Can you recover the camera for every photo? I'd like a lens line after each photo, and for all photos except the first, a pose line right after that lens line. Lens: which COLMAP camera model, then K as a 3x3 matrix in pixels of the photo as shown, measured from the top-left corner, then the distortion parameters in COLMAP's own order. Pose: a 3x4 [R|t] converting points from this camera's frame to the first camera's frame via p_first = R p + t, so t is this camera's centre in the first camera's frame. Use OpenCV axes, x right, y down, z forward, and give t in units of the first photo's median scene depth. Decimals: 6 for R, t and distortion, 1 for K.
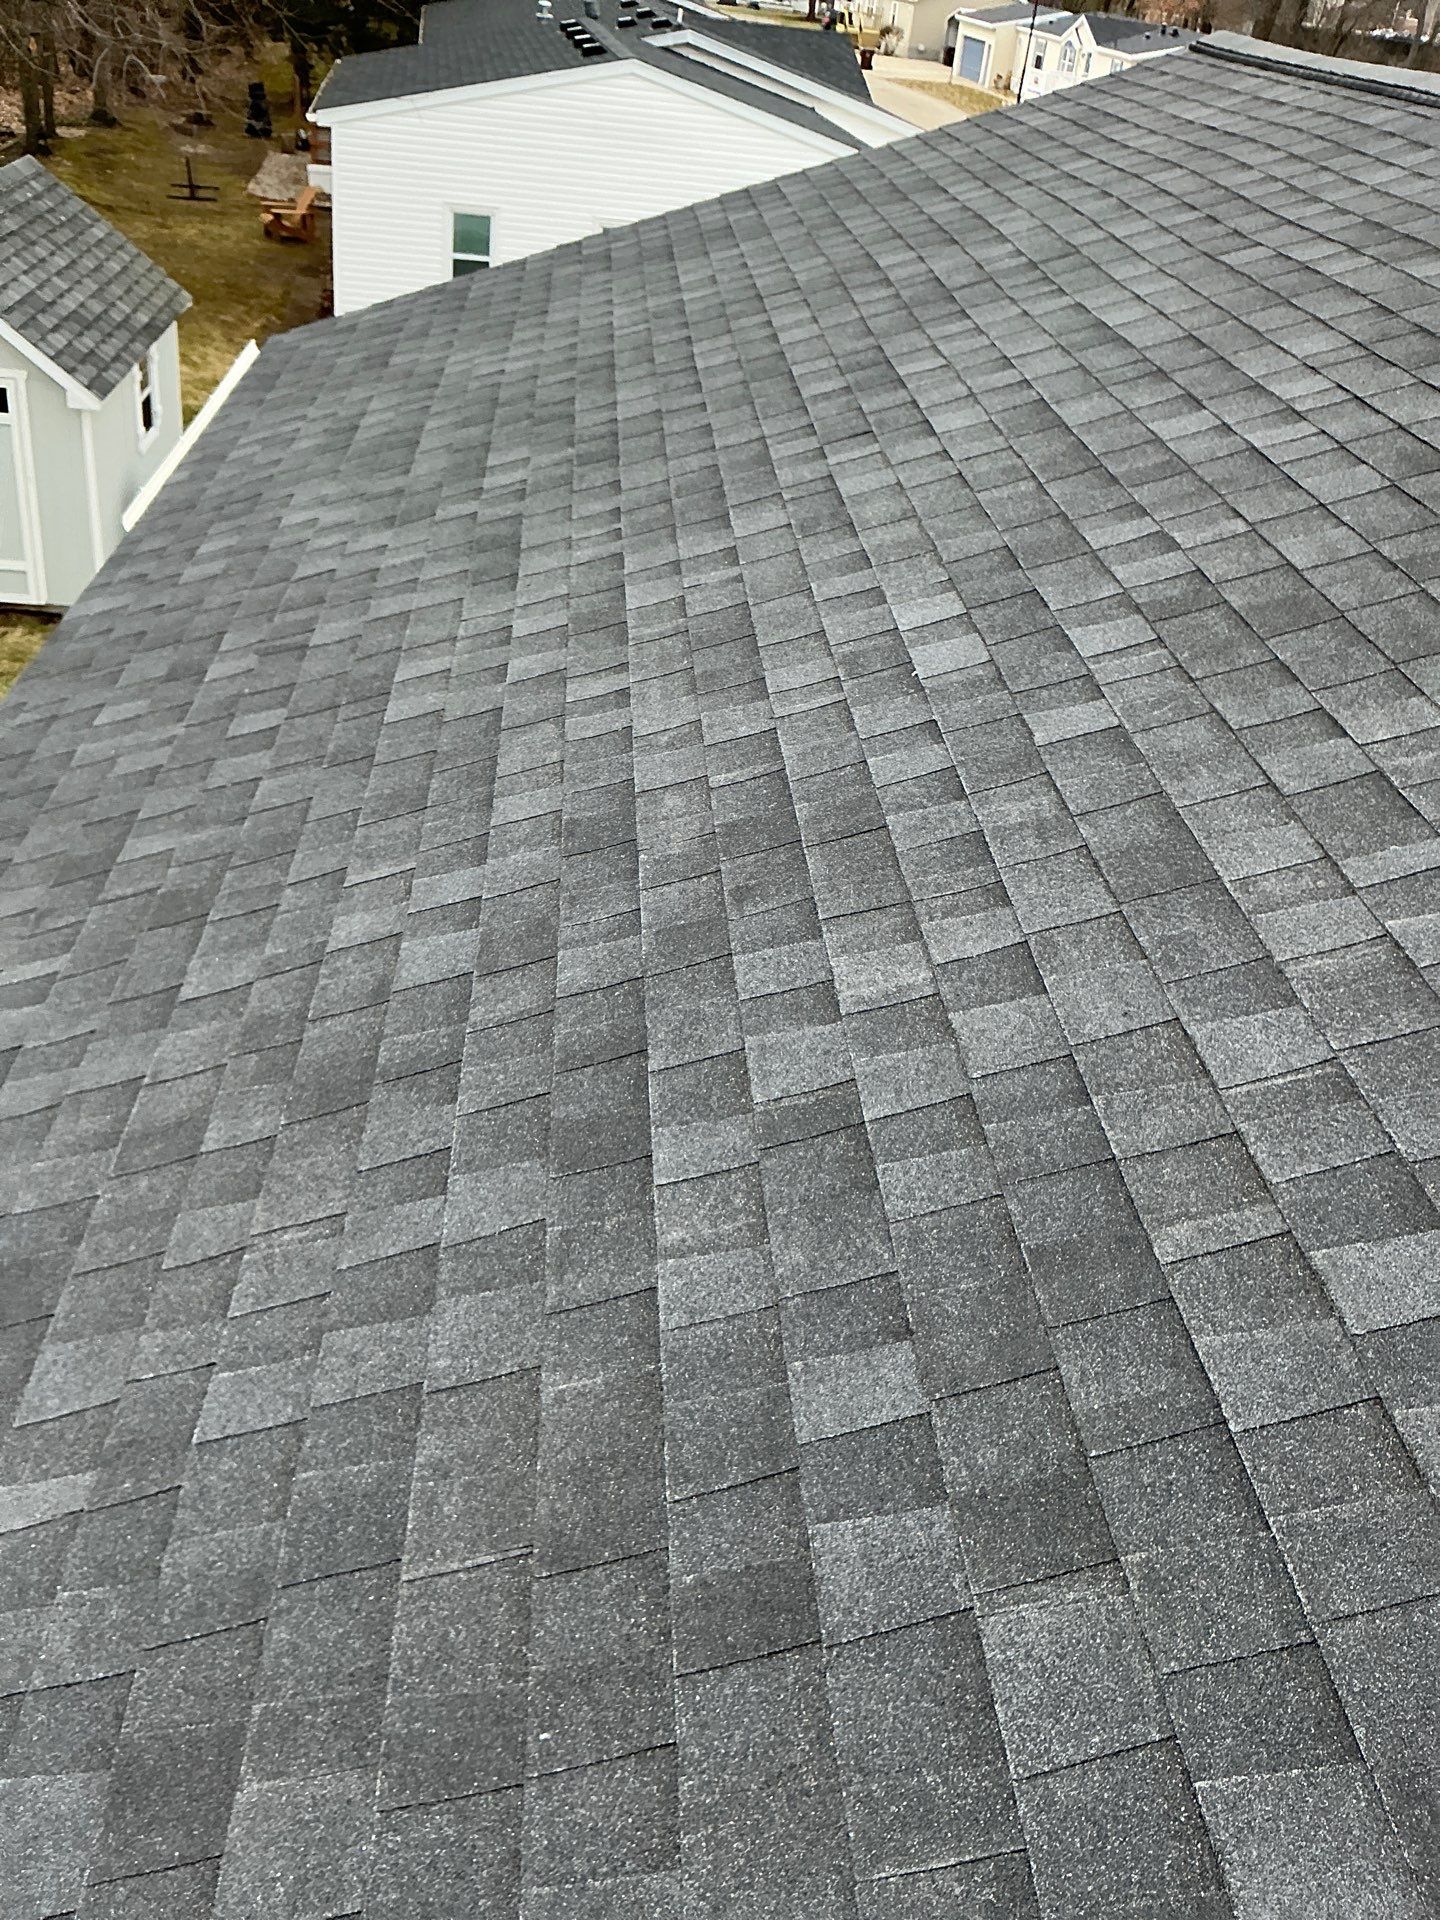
lens RADIAL K [[1502.4, 0, 720.0], [0, 1502.4, 960.0], [0, 0, 1]] dist [0.124175, -0.234513]
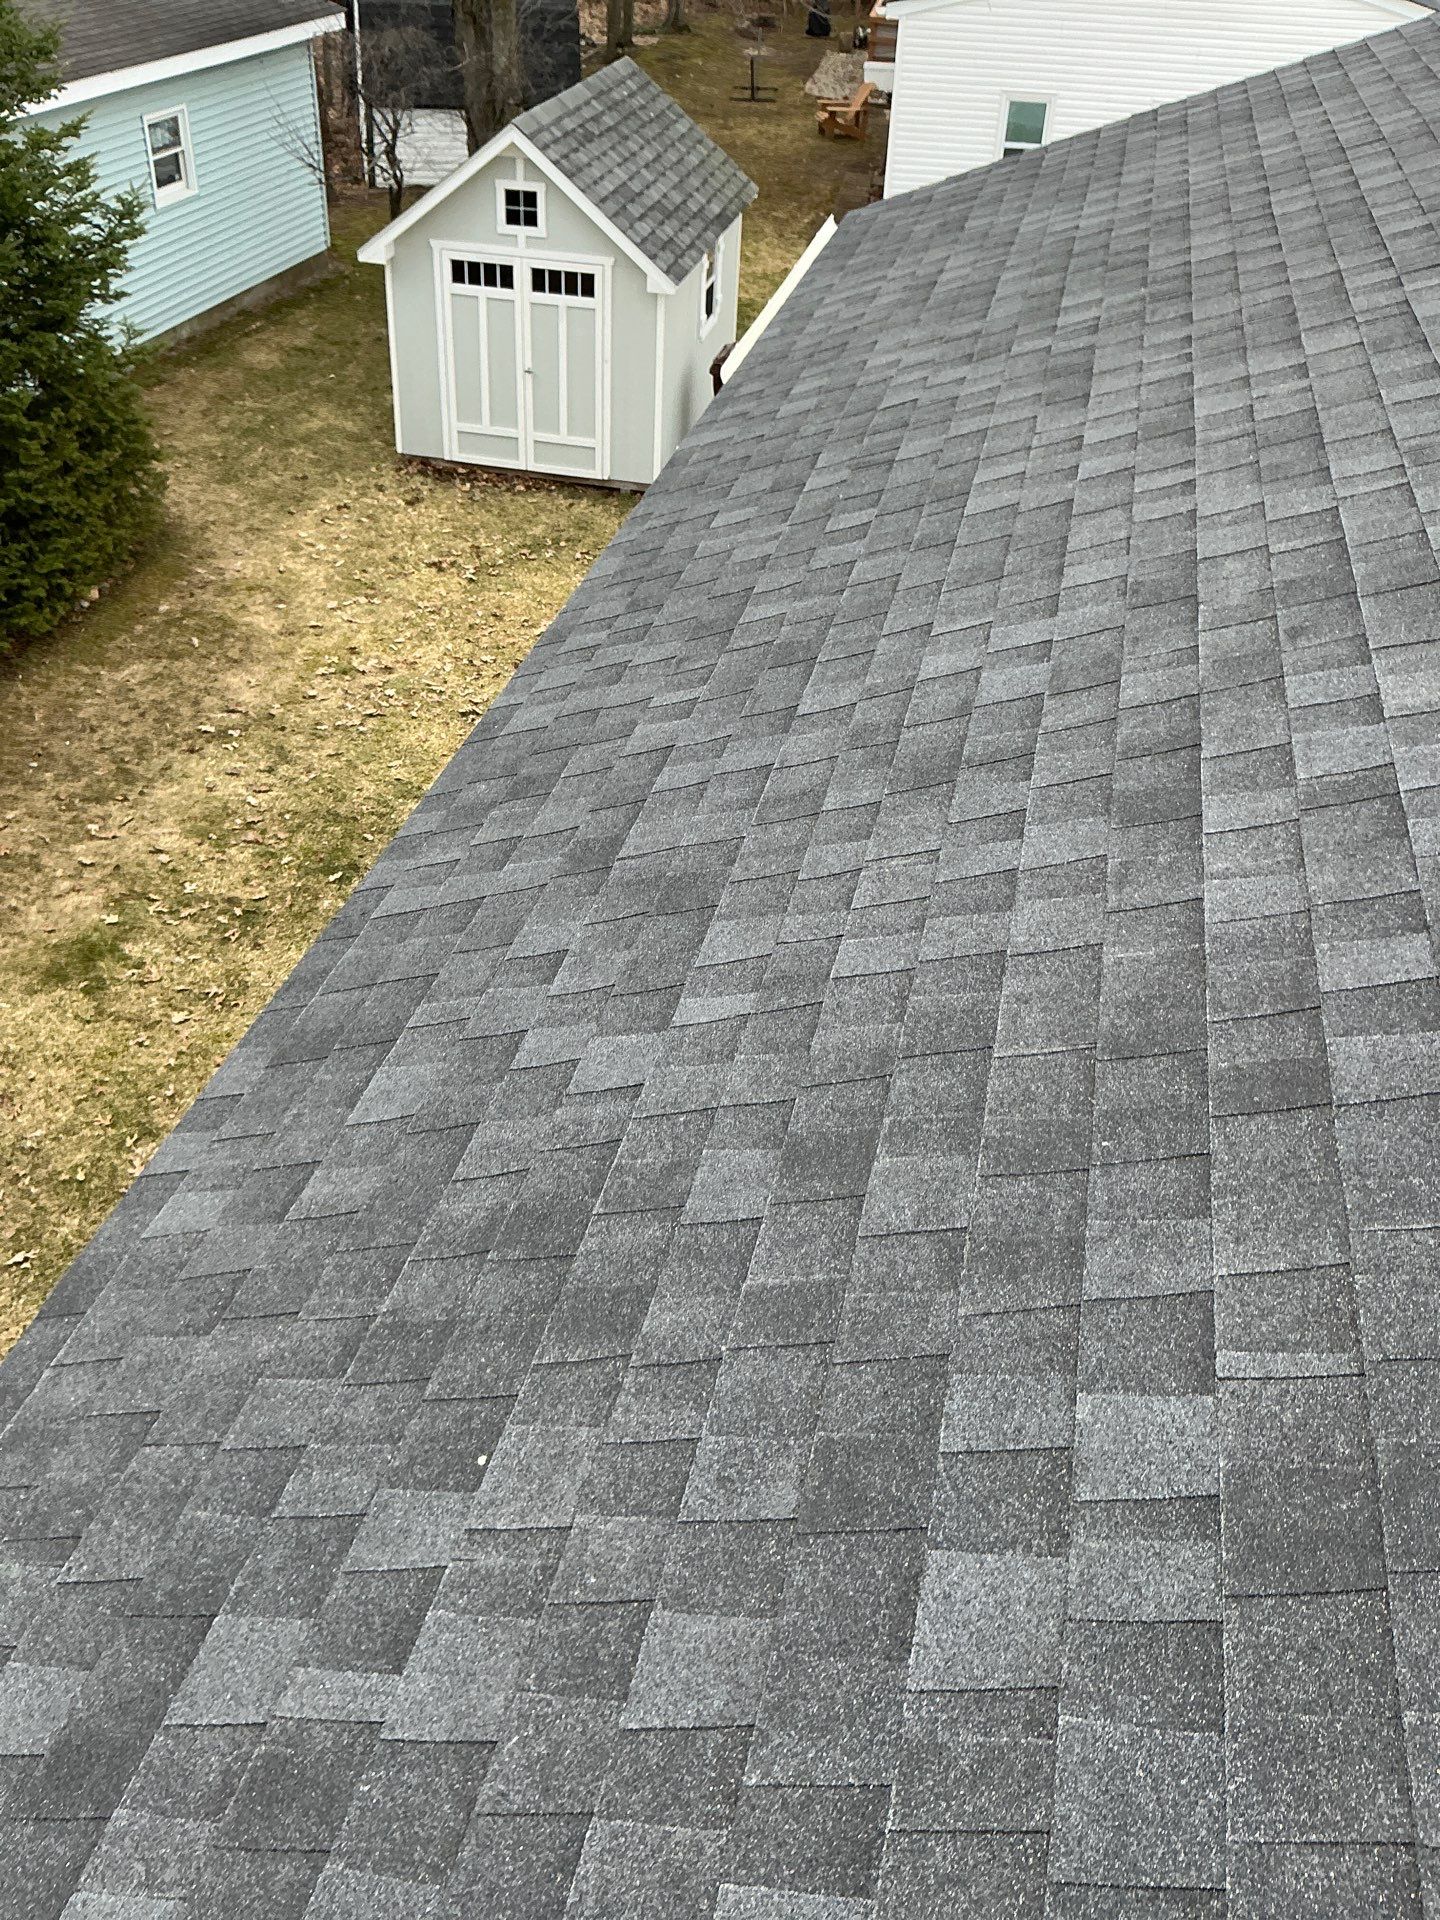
lens RADIAL K [[1502.4, 0, 720.0], [0, 1502.4, 960.0], [0, 0, 1]] dist [0.124175, -0.234513]
pose [[0.952496, 0.113005, -0.282811, -0.041801], [-0.098455, 0.993004, 0.065188, 0.153426], [0.288199, -0.034247, 0.956958, -0.216896]]
